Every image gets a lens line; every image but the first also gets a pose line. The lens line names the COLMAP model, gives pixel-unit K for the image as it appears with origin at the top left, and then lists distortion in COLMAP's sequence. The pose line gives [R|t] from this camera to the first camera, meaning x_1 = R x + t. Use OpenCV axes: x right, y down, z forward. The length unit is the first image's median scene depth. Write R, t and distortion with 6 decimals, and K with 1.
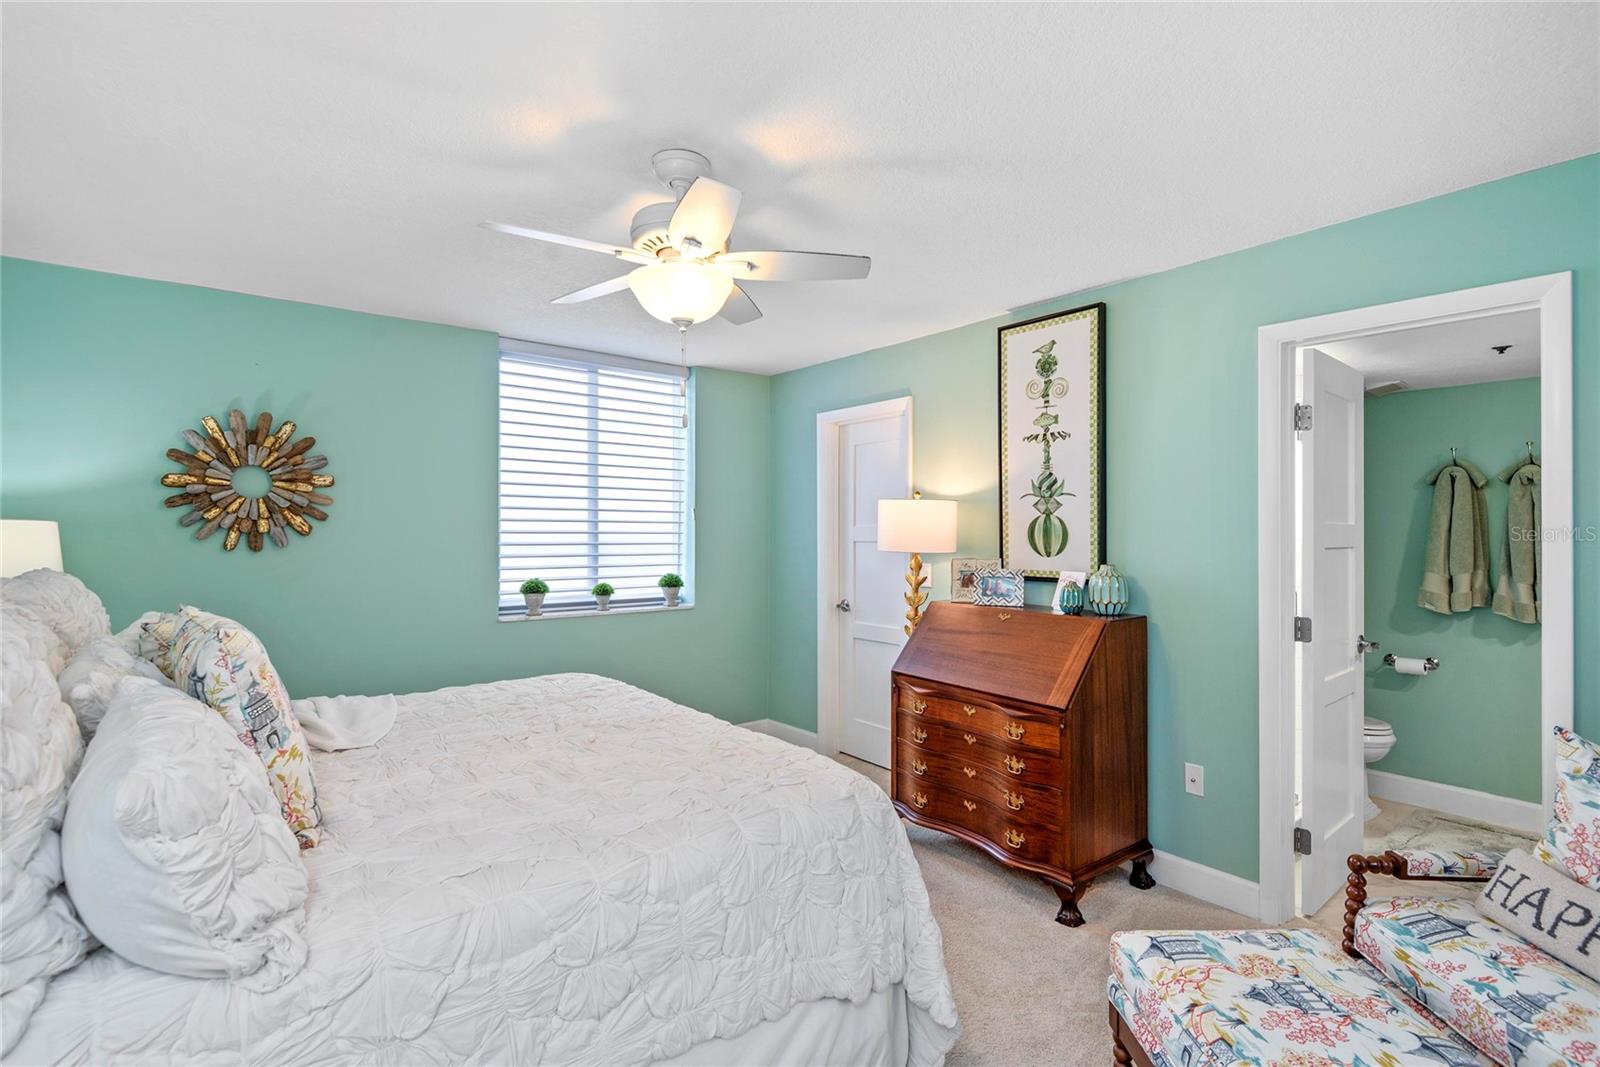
lens RADIAL K [[753.3, 0, 807.7], [0, 753.3, 532.2], [0, 0, 1]] dist [0.018335, -0.010029]
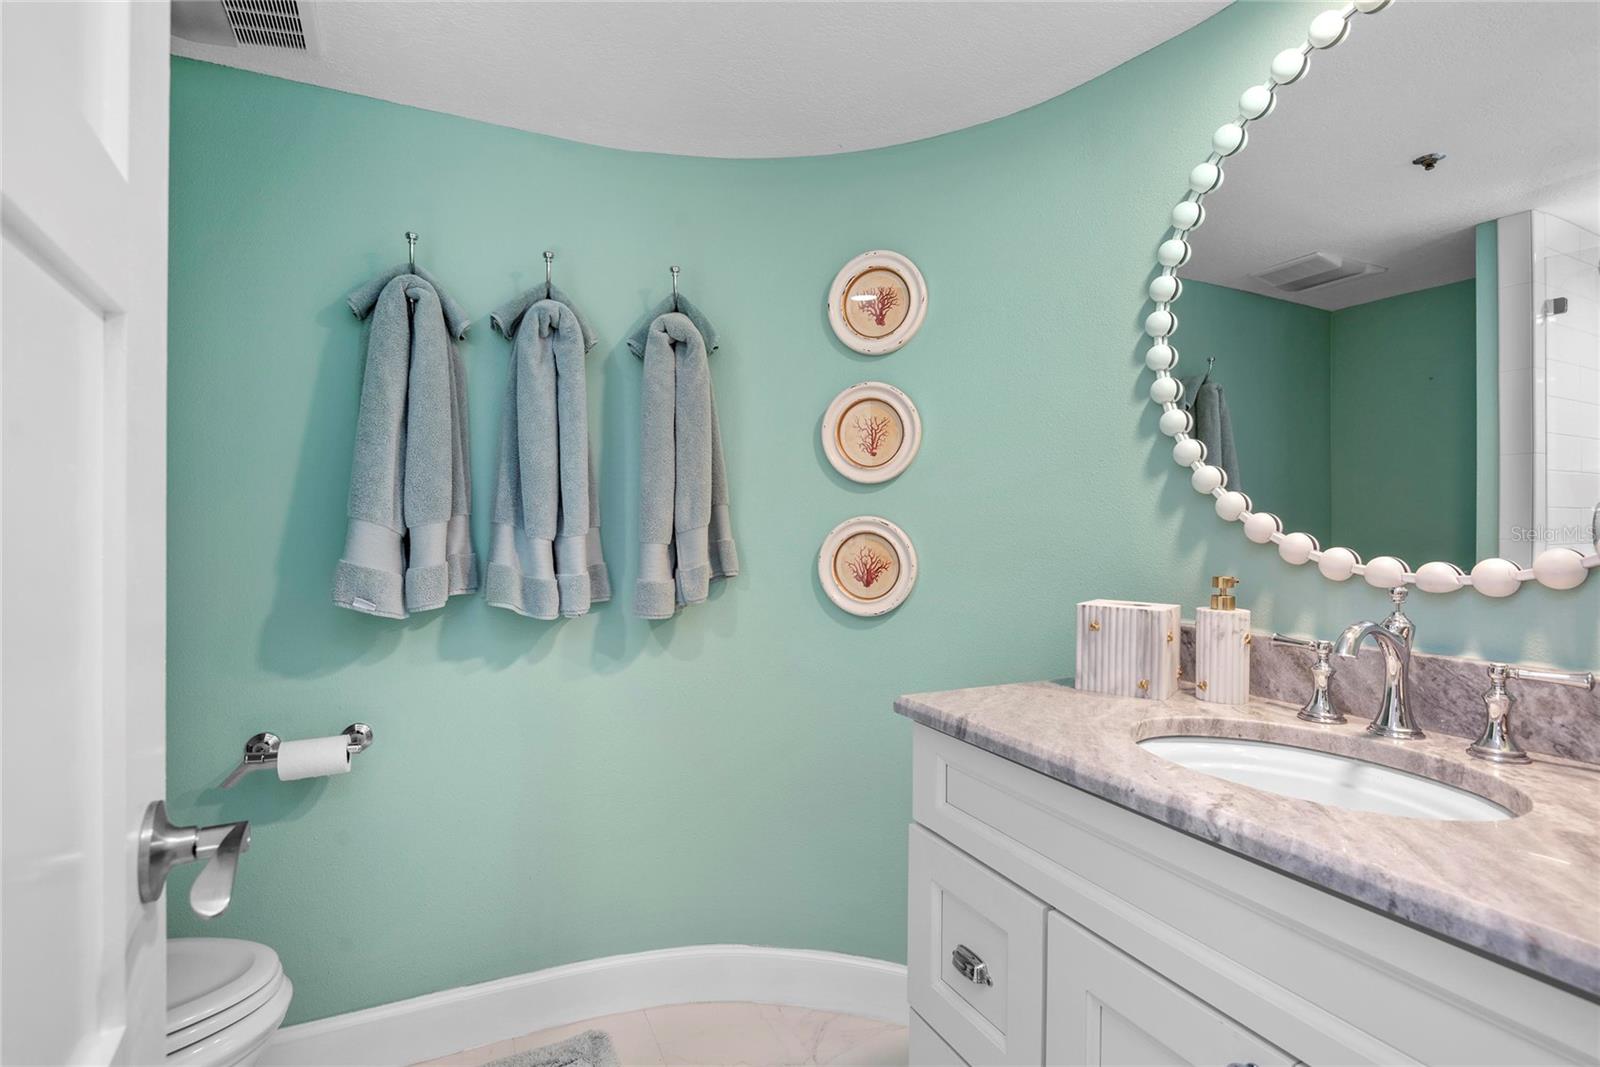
lens RADIAL K [[753.3, 0, 806.2], [0, 753.3, 531.4], [0, 0, 1]] dist [0.018335, -0.010029]
pose [[0.198909, -0.004929, 0.980006, 0.513420], [-0.002918, 0.999980, 0.005622, 0.060632], [-0.980014, -0.003978, 0.198891, 0.755297]]
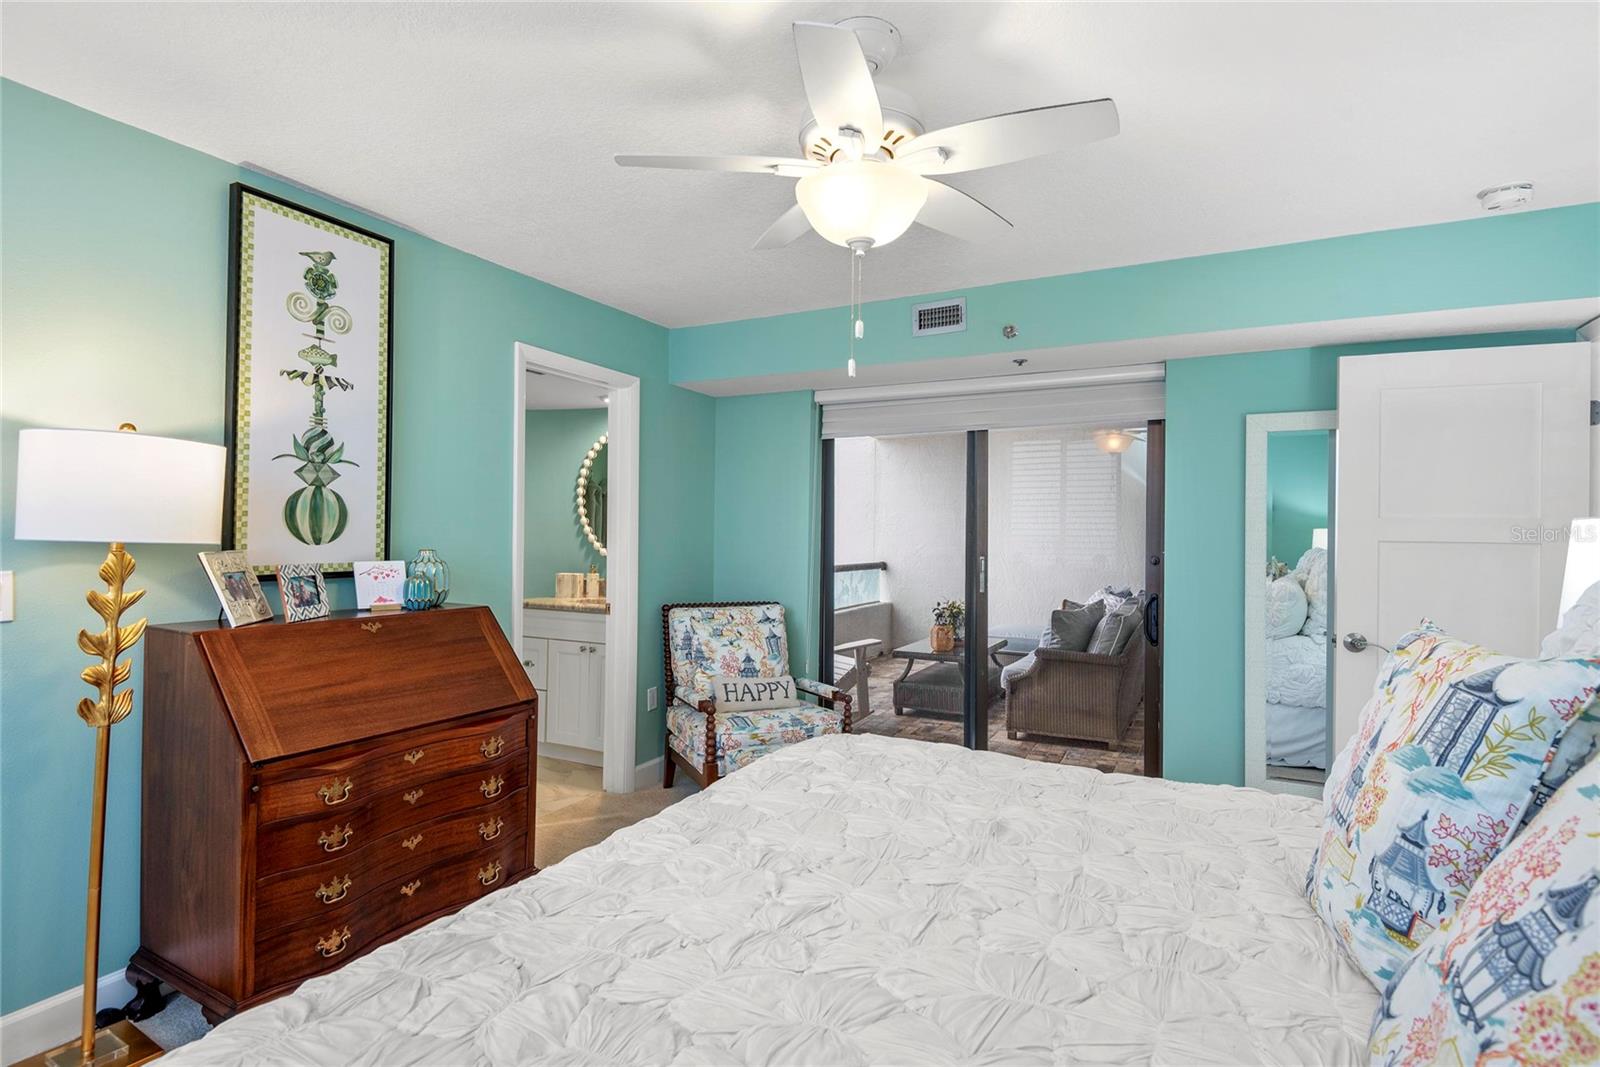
lens RADIAL K [[822.6, 0, 800.5], [0, 822.6, 526.0], [0, 0, 1]] dist [0.018127, -0.008651]
pose [[-0.420393, -0.002424, 0.907339, -0.607909], [-0.012297, 0.999920, -0.003027, 0.011486], [-0.907259, -0.012430, -0.420389, 0.920333]]
